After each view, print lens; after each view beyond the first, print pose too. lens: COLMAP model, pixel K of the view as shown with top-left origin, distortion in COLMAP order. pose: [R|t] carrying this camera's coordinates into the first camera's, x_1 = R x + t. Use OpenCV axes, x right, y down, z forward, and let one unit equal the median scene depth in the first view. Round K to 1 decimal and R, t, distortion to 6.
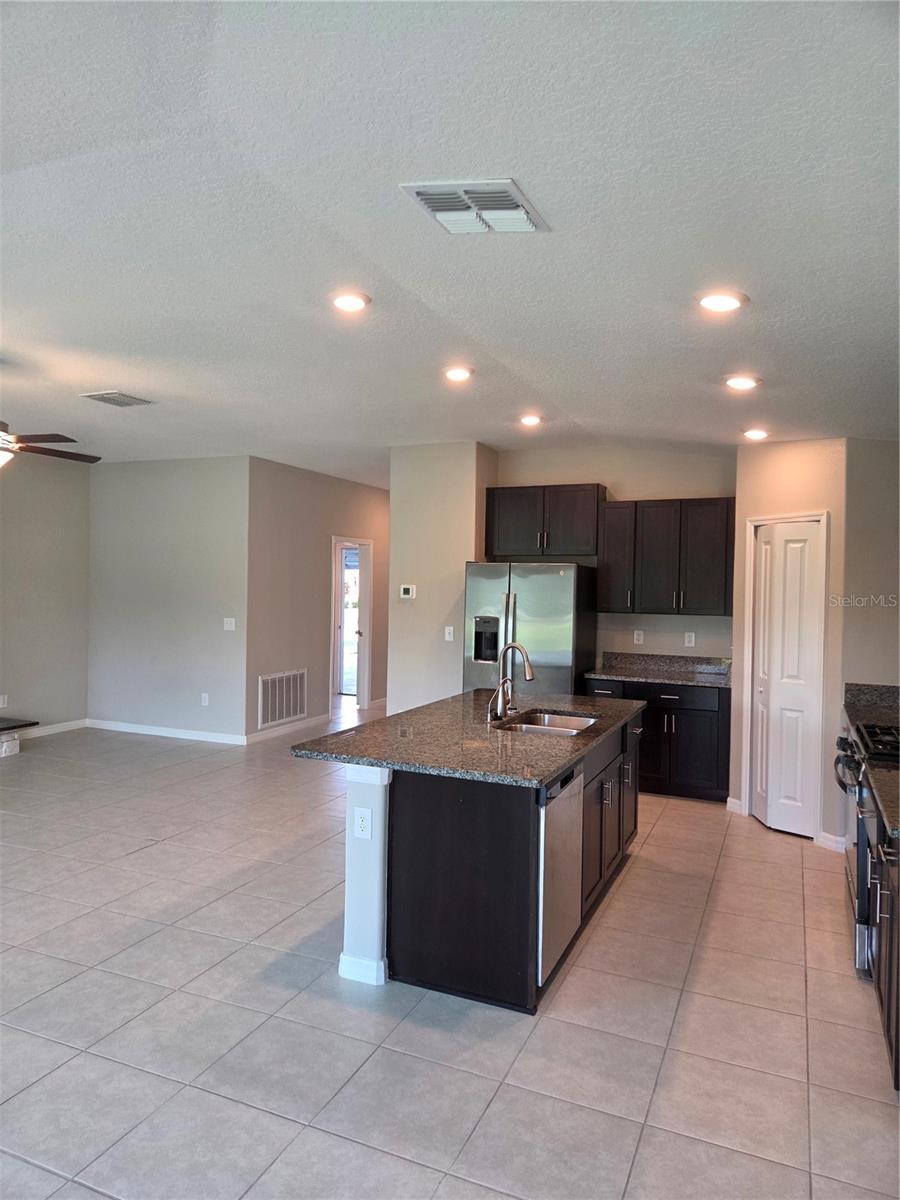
lens RADIAL K [[792.8, 0, 439.5], [0, 792.8, 599.3], [0, 0, 1]] dist [0.044602, -0.026890]
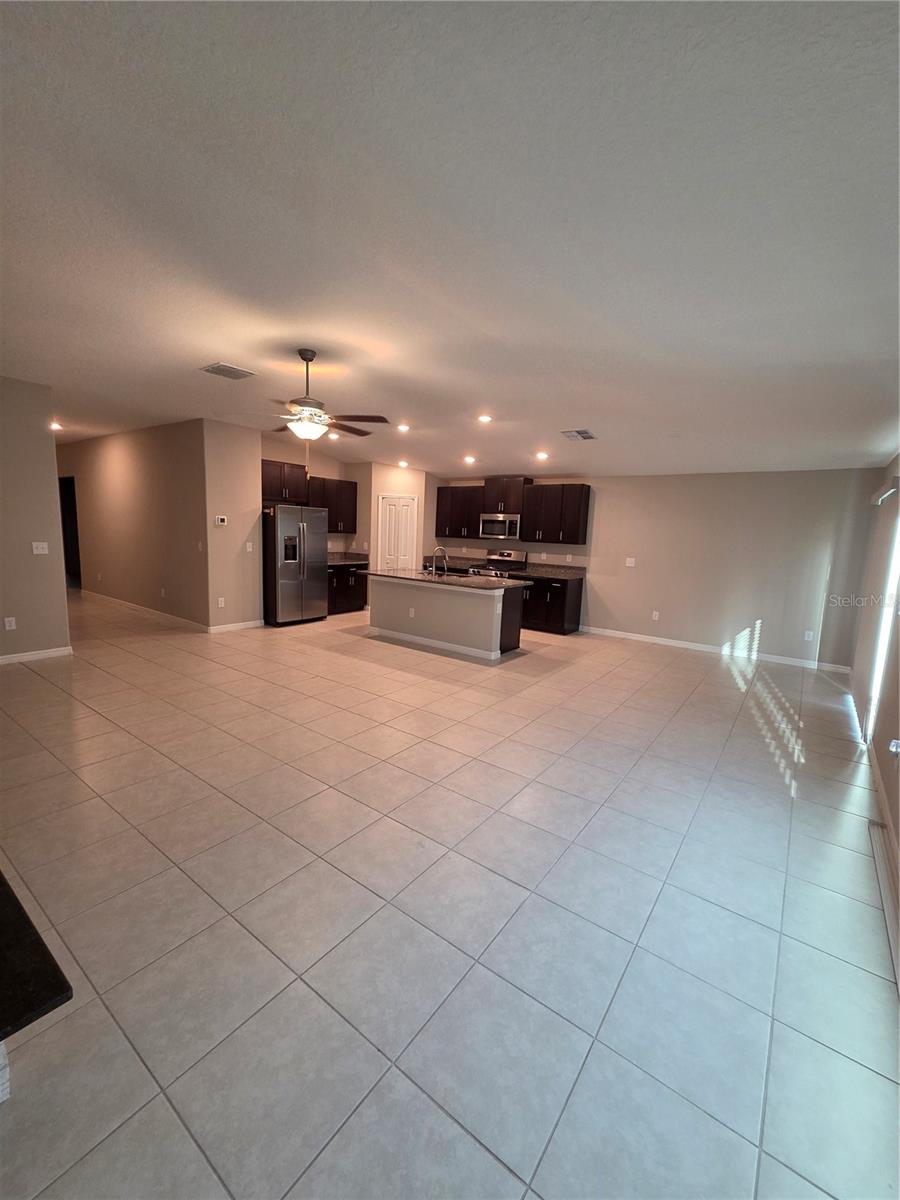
lens RADIAL K [[487.6, 0, 448.5], [0, 487.6, 596.7], [0, 0, 1]] dist [0.007565, -0.000173]
pose [[0.221203, -0.143342, 0.964636, -1.530015], [-0.019629, 0.988284, 0.151357, -0.027871], [-0.975030, -0.052416, 0.215798, 0.633710]]
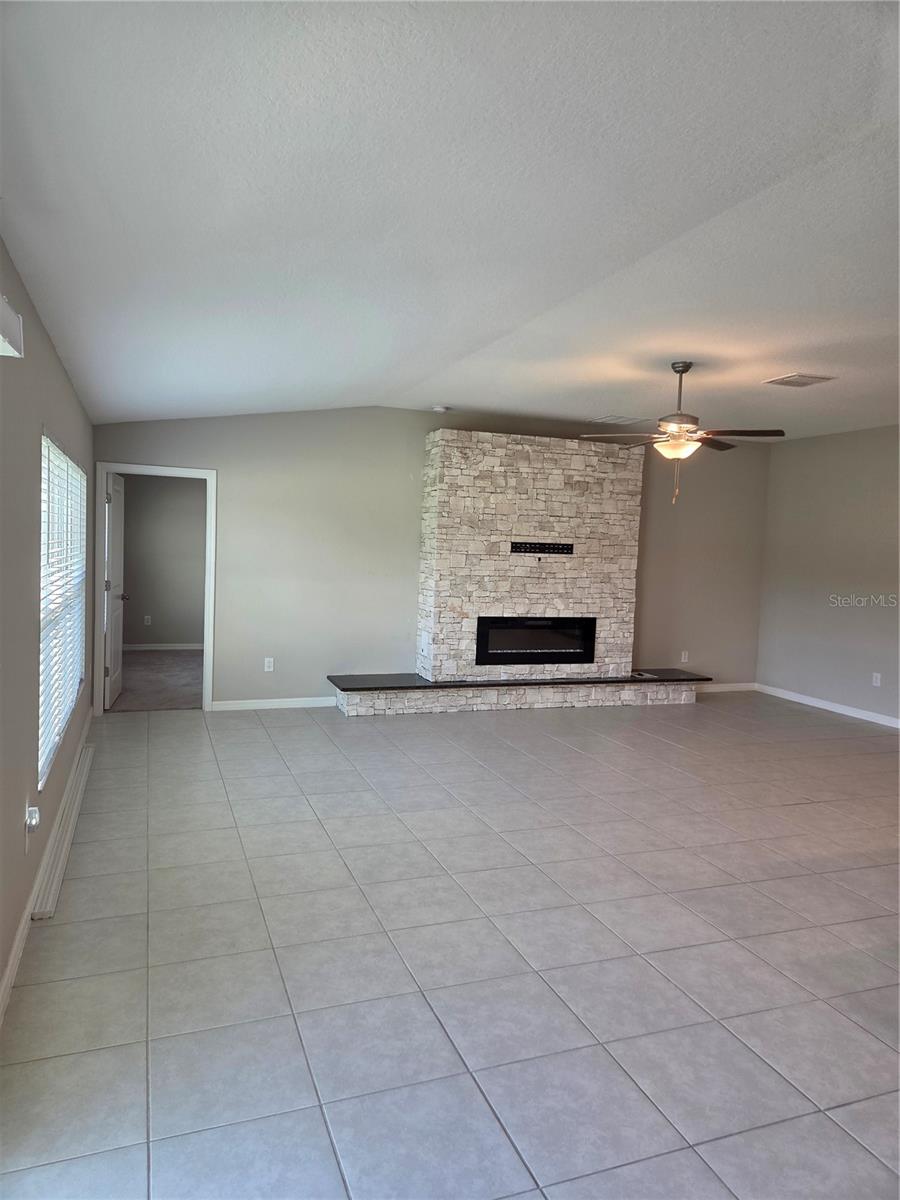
lens RADIAL K [[792.8, 0, 438.2], [0, 792.8, 592.3], [0, 0, 1]] dist [0.044602, -0.026890]
pose [[0.692132, 0.051707, -0.719916, 0.058513], [-0.037550, 0.998659, 0.035627, 0.012904], [0.720793, 0.002374, 0.693146, -0.097599]]
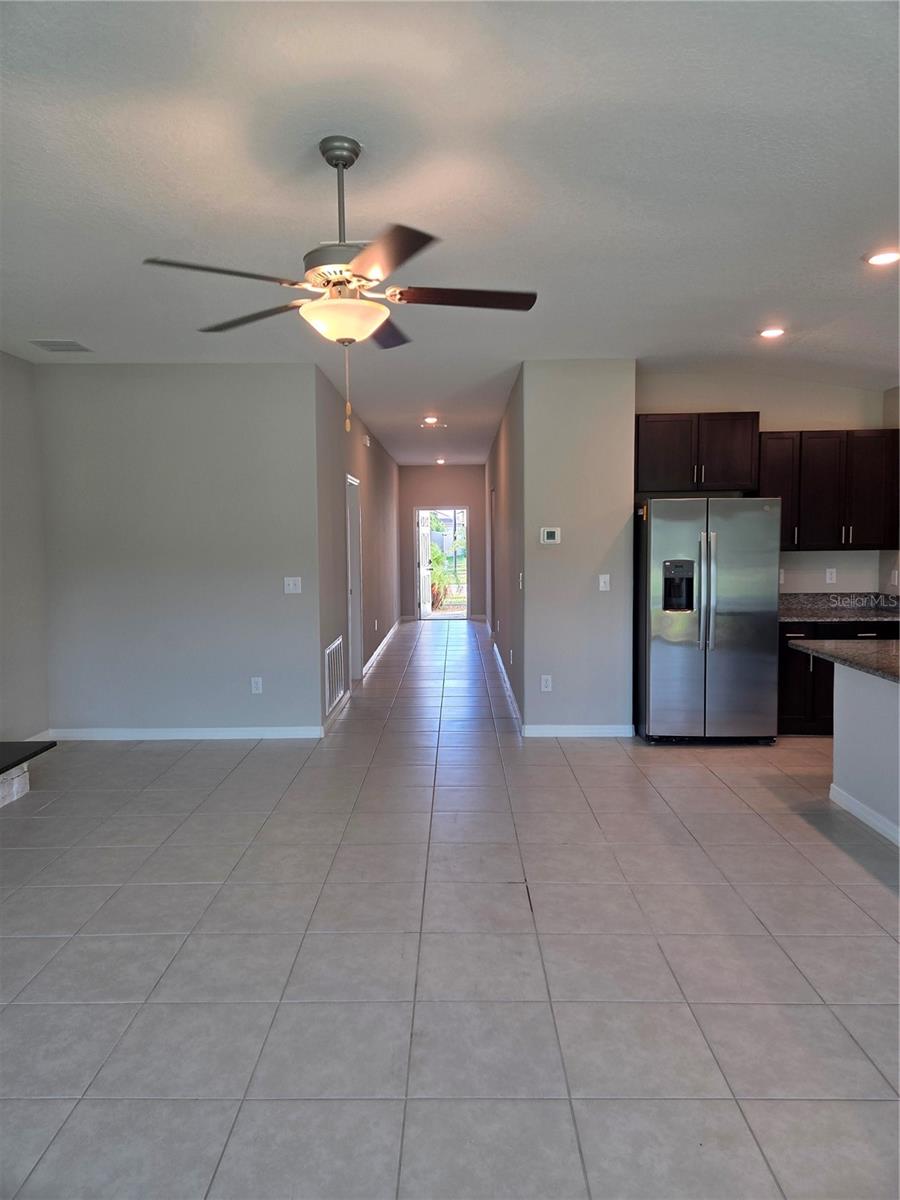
lens RADIAL K [[792.8, 0, 441.5], [0, 792.8, 589.4], [0, 0, 1]] dist [0.044602, -0.026890]
pose [[0.921239, -0.051610, 0.385557, -0.835439], [0.032742, 0.997930, 0.055349, -0.005180], [-0.387616, -0.038366, 0.921022, 0.459547]]
